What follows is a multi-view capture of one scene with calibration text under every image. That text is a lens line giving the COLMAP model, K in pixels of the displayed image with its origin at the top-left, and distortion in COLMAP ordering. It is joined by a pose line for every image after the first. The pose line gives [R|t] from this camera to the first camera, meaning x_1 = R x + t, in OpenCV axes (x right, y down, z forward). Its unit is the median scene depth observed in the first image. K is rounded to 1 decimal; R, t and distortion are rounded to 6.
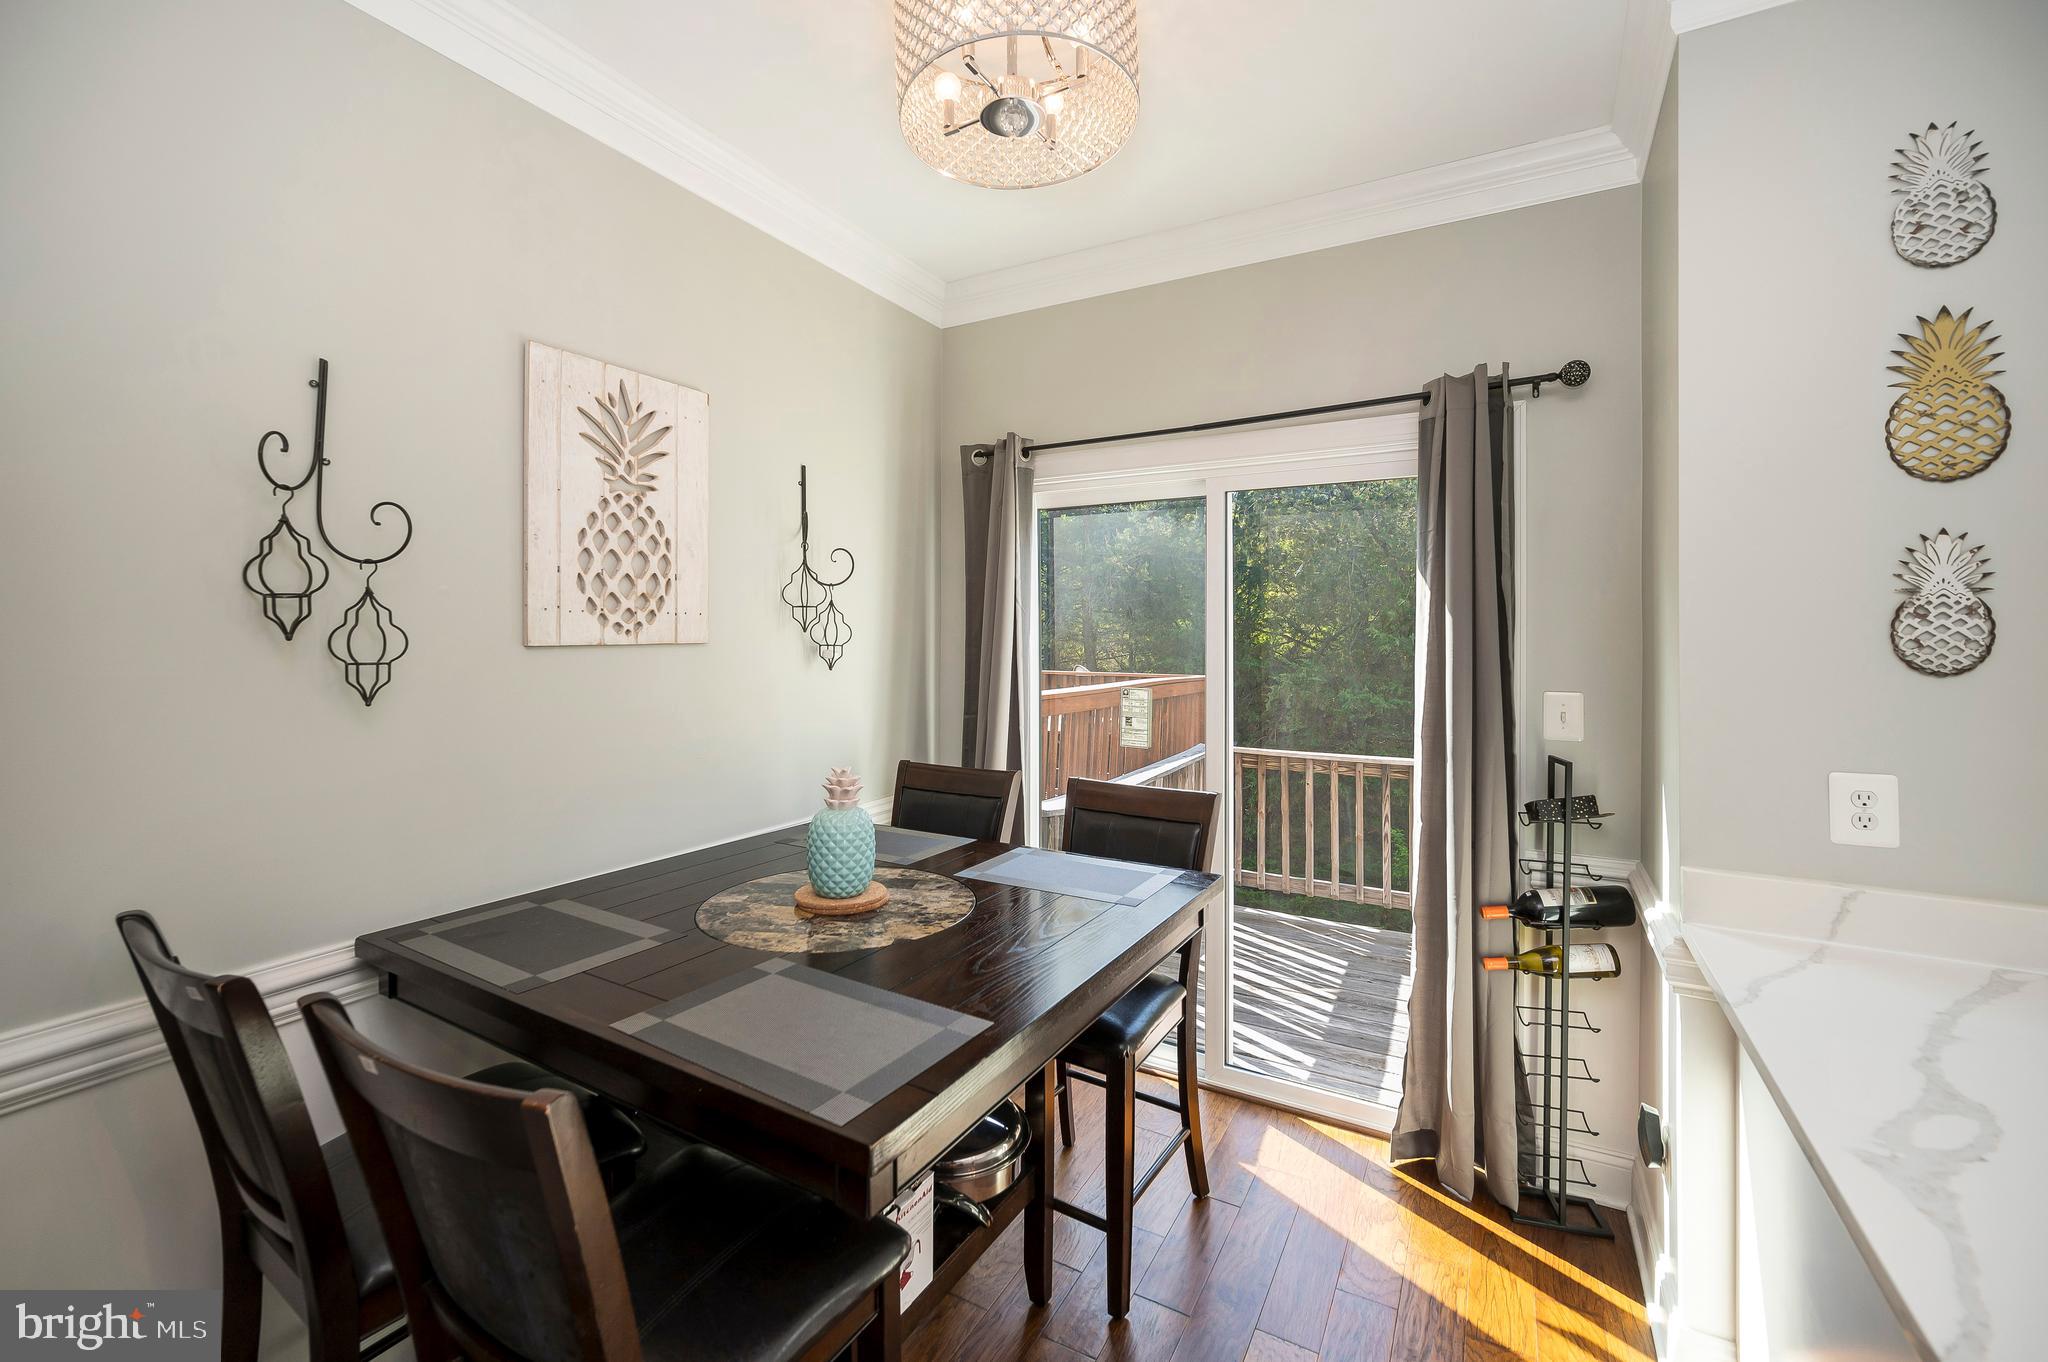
lens RADIAL K [[842.3, 0, 1016.3], [0, 842.3, 631.9], [0, 0, 1]] dist [-0.003080, 0.000439]
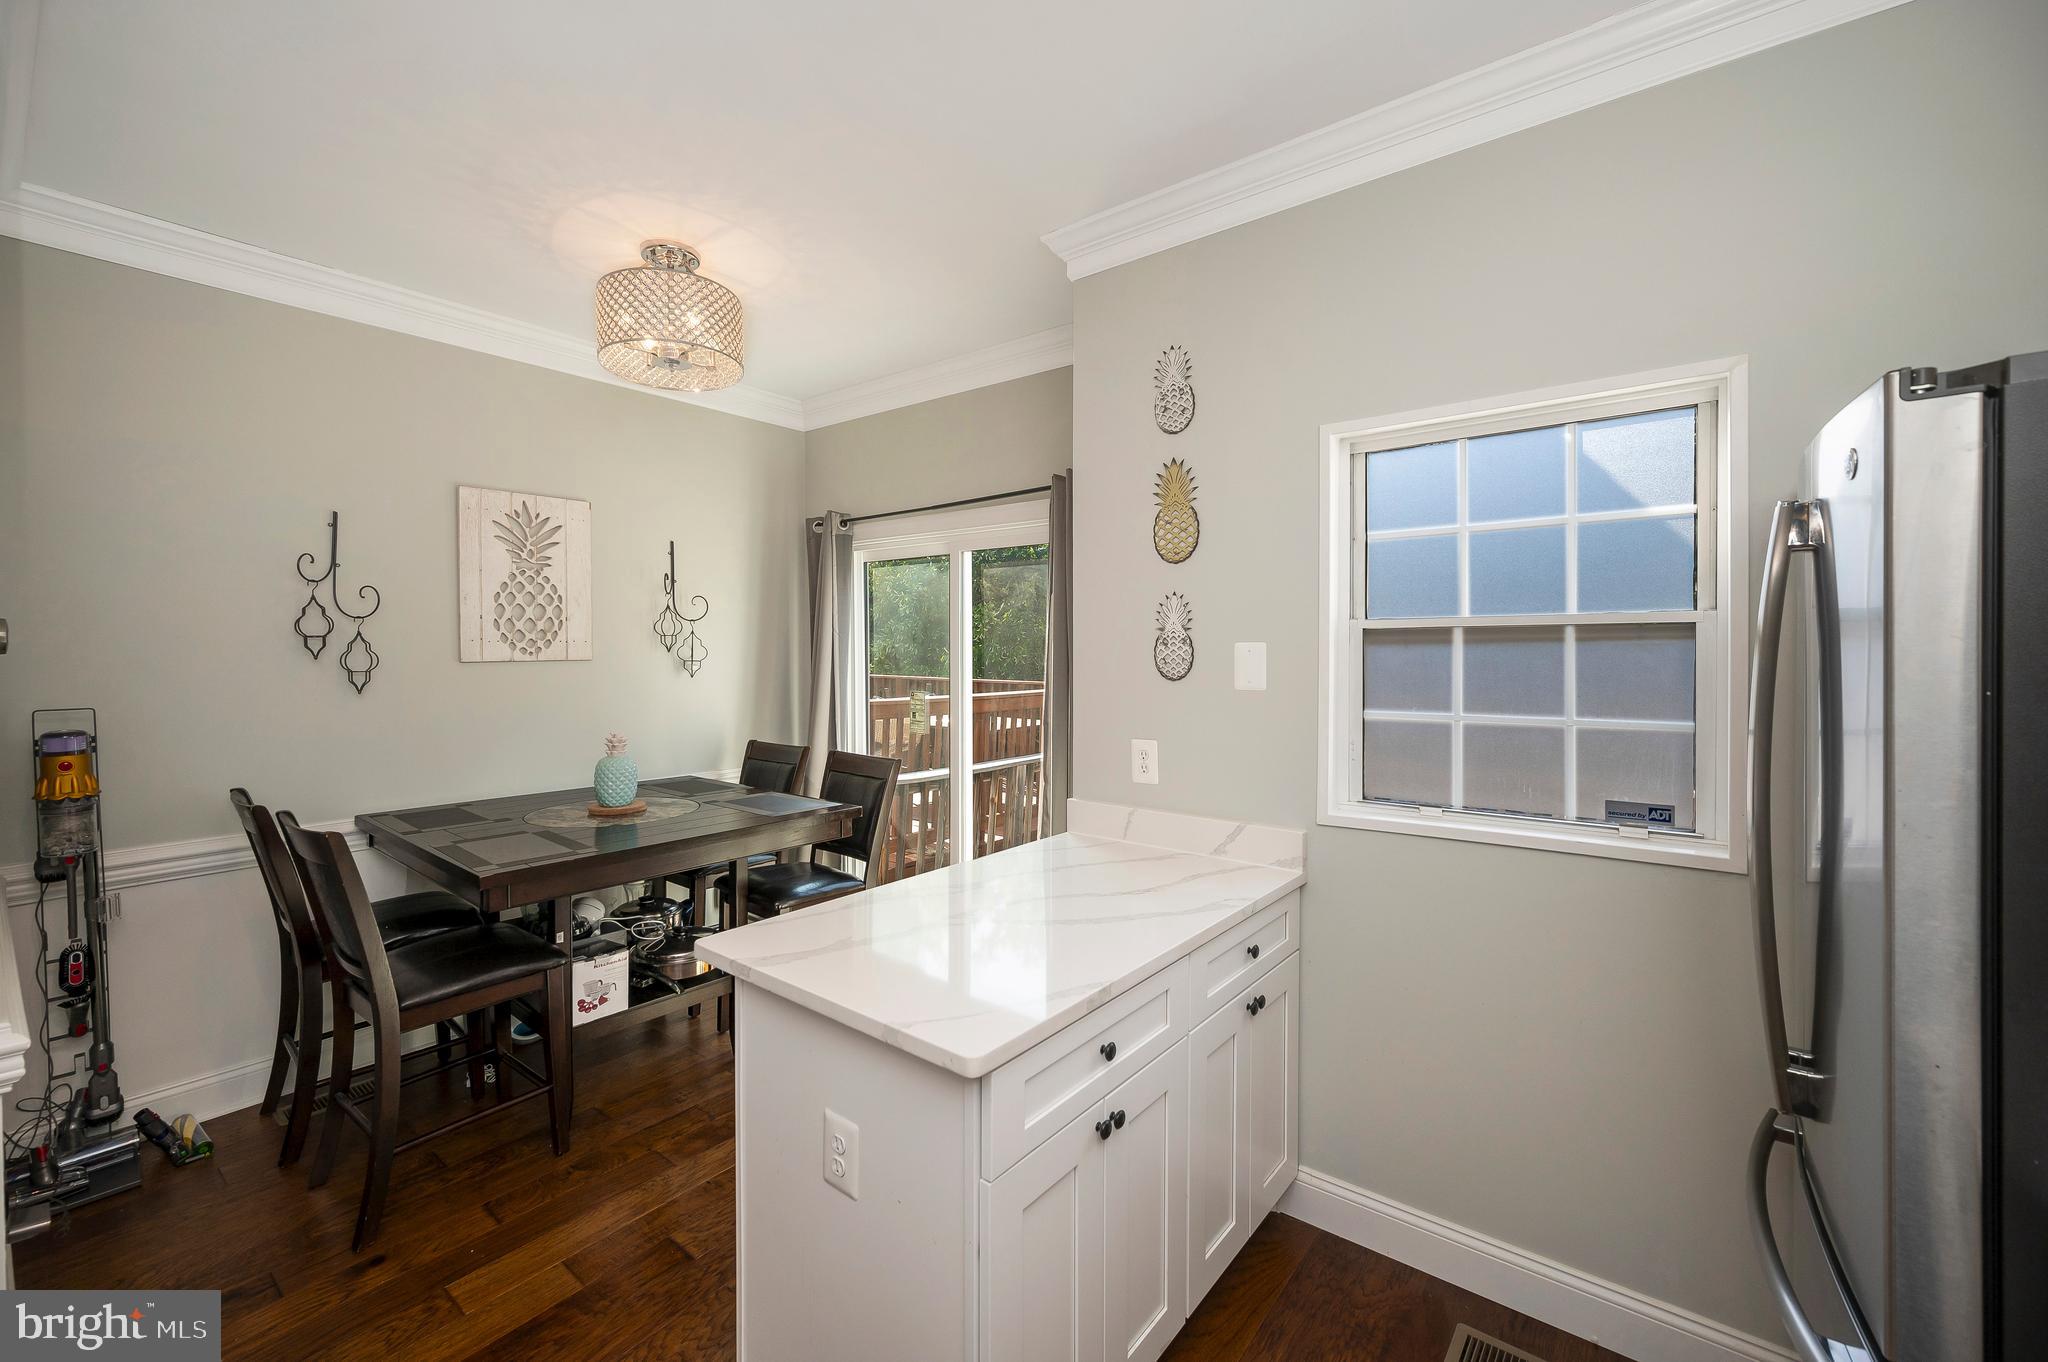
lens RADIAL K [[842.3, 0, 1043.9], [0, 842.3, 656.2], [0, 0, 1]] dist [-0.003080, 0.000439]
pose [[0.989537, -0.001265, -0.144271, 0.788430], [0.003272, 0.999901, 0.013676, -0.013864], [0.144239, -0.014005, 0.989444, -0.497809]]
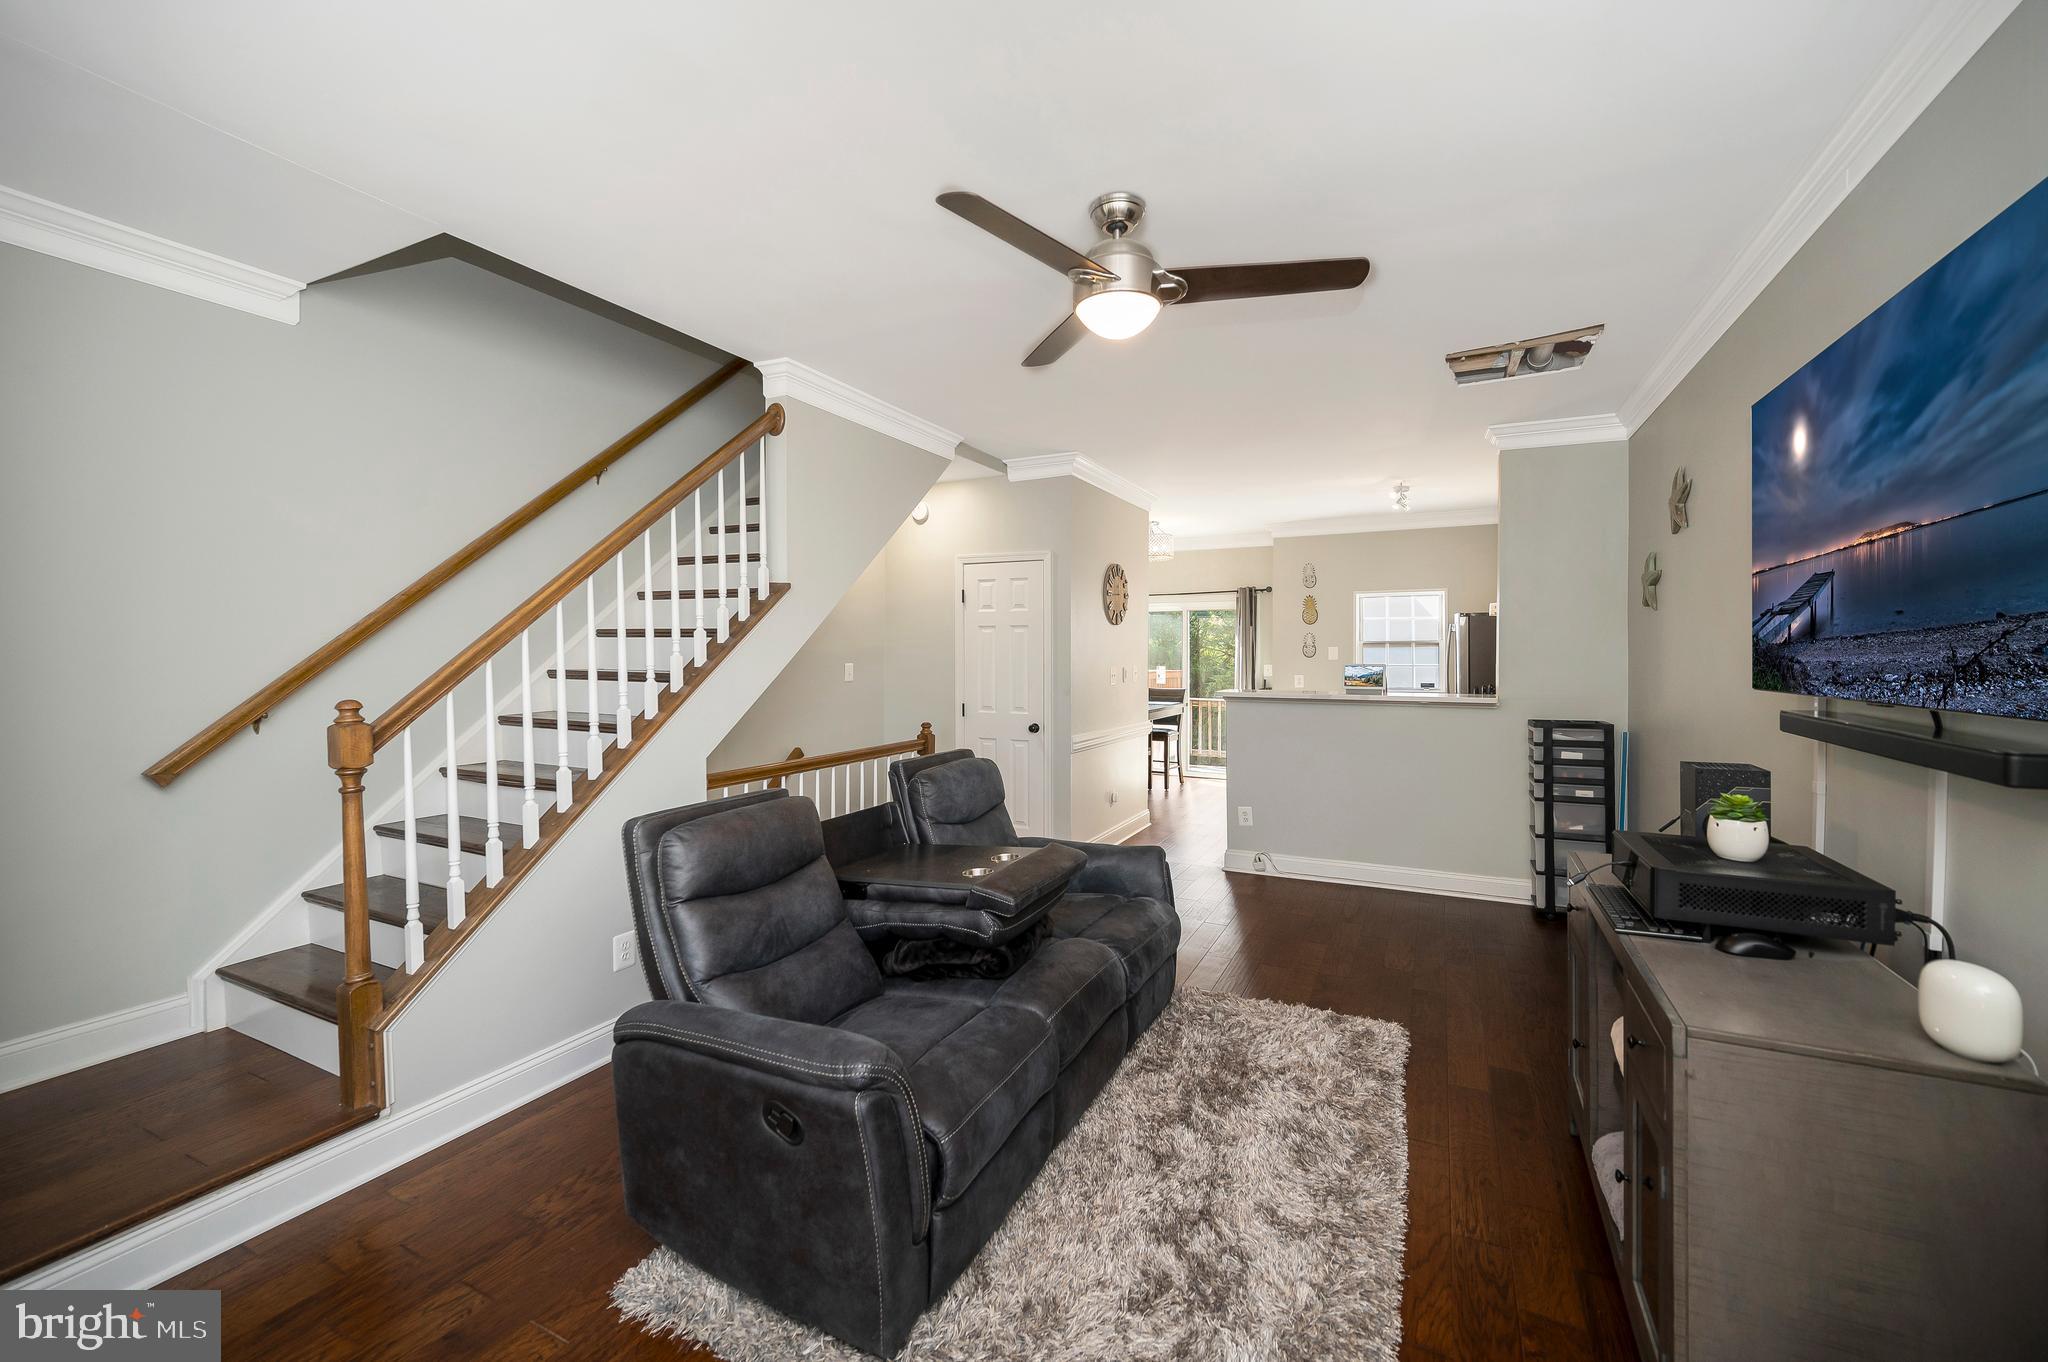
lens RADIAL K [[842.3, 0, 1025.1], [0, 842.3, 654.4], [0, 0, 1]] dist [-0.003080, 0.000439]
pose [[0.997904, 0.000554, 0.064703, -0.918733], [-0.001470, 0.999899, 0.014108, -0.036262], [-0.064689, -0.014173, 0.997805, -3.452985]]
